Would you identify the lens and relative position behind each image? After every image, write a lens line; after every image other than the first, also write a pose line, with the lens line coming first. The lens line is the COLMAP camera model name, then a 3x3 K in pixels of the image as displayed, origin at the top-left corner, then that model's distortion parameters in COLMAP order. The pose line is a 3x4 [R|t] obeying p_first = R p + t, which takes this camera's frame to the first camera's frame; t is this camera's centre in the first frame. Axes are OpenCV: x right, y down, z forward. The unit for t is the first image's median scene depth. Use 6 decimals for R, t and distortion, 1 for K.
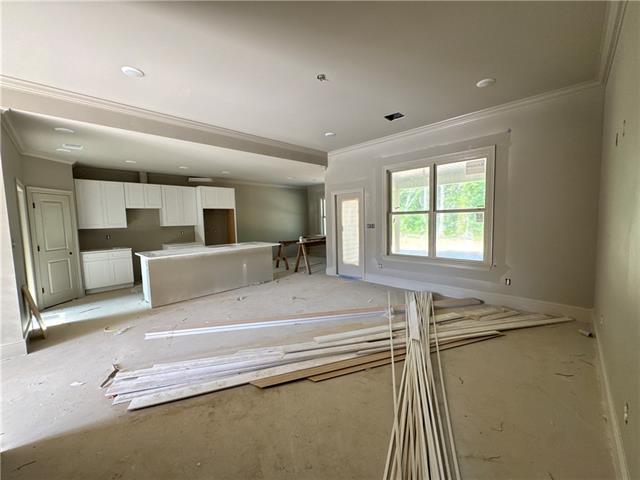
lens RADIAL K [[256.5, 0, 320.8], [0, 256.5, 237.7], [0, 0, 1]] dist [-0.001527, 0.000861]
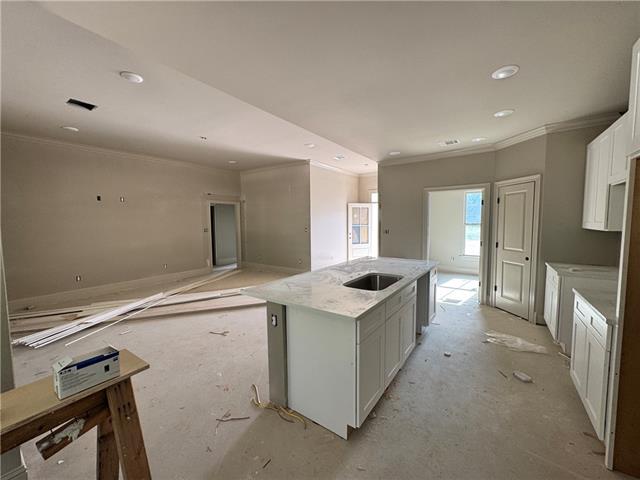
lens RADIAL K [[256.5, 0, 317.6], [0, 256.5, 239.6], [0, 0, 1]] dist [-0.001527, 0.000861]
pose [[-0.987510, 0.047777, -0.150139, -0.211456], [0.025245, 0.988584, 0.148541, -0.102093], [0.155522, 0.142896, -0.977442, 1.342348]]
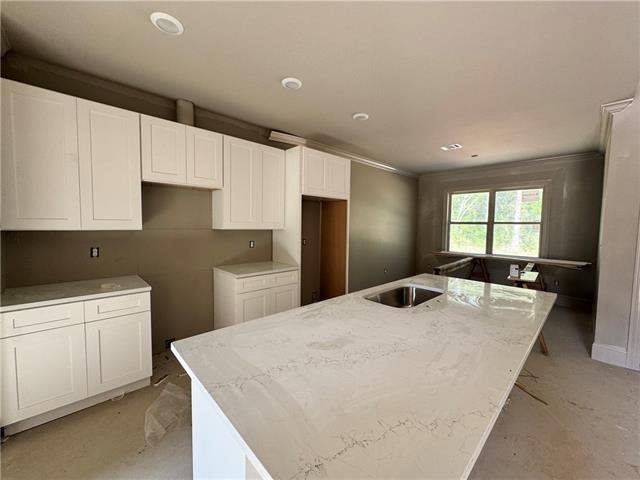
lens RADIAL K [[256.5, 0, 320.6], [0, 256.5, 239.2], [0, 0, 1]] dist [-0.001527, 0.000861]
pose [[0.998438, 0.046424, -0.031096, -0.469167], [-0.046731, 0.998865, -0.009210, -0.034112], [0.030633, 0.010649, 0.999474, 0.615141]]
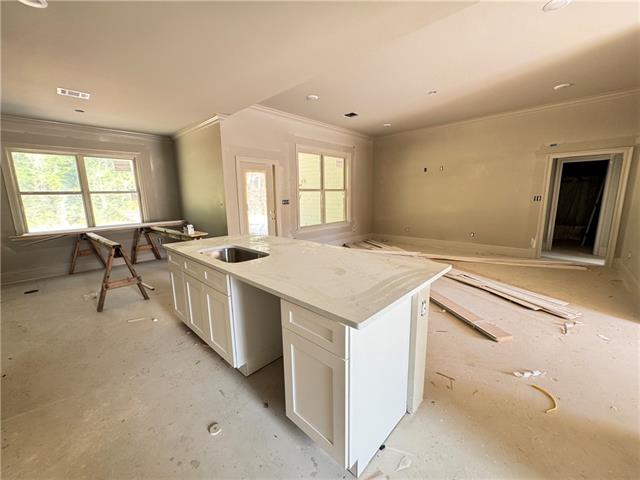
lens RADIAL K [[256.5, 0, 321.5], [0, 256.5, 237.4], [0, 0, 1]] dist [-0.001527, 0.000861]
pose [[-0.020387, -0.137462, 0.990297, -0.741848], [0.088395, 0.986376, 0.138737, -0.034508], [-0.995877, 0.090366, -0.007958, 0.825565]]
